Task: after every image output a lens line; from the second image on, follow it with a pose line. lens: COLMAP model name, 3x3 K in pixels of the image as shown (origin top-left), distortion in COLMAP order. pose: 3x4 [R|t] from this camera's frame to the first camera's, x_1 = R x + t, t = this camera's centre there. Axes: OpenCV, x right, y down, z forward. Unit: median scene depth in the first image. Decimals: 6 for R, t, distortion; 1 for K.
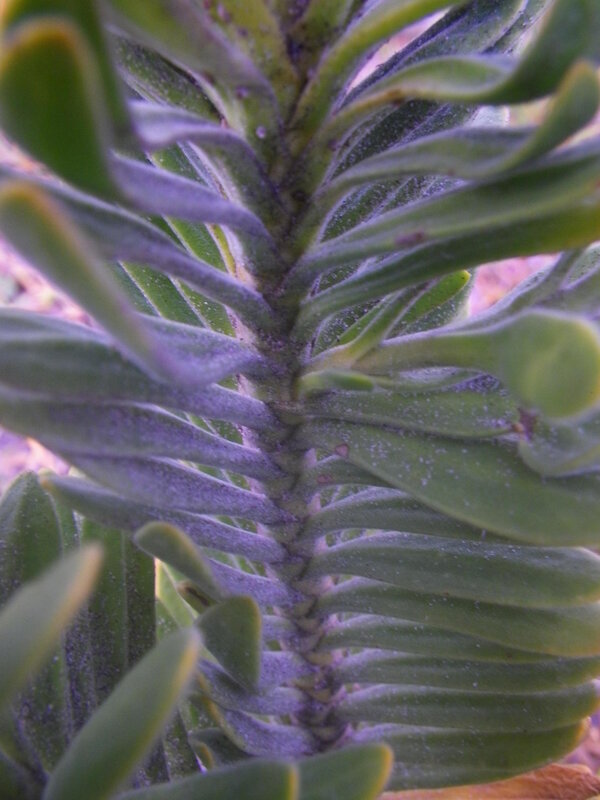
lens RADIAL K [[811.4, 0, 299.2], [0, 811.4, 400.3], [0, 0, 1]] dist [0.018136, 0.000000]
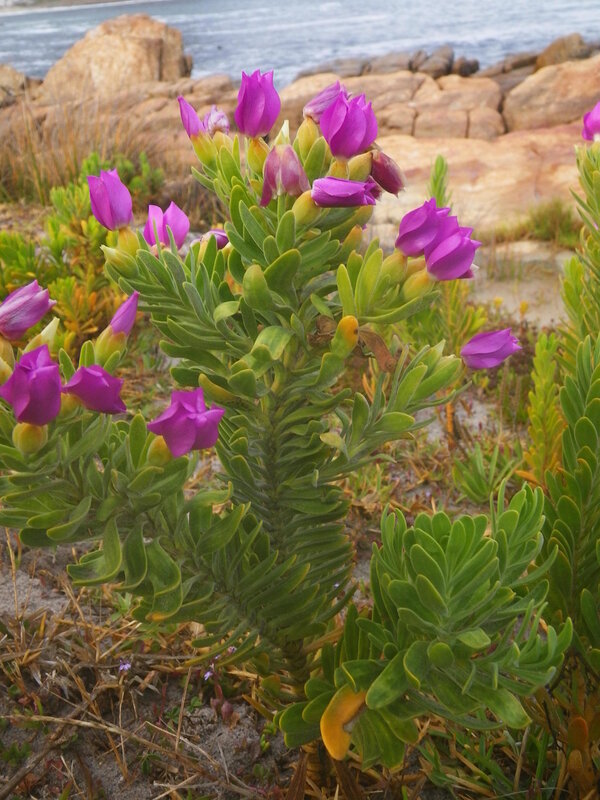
lens RADIAL K [[811.4, 0, 300.0], [0, 811.4, 402.4], [0, 0, 1]] dist [0.018136, 0.000000]
pose [[0.999262, -0.037063, -0.010113, 0.210544], [0.033750, 0.972641, -0.229851, 0.588530], [0.018355, 0.229340, 0.973173, -3.738573]]
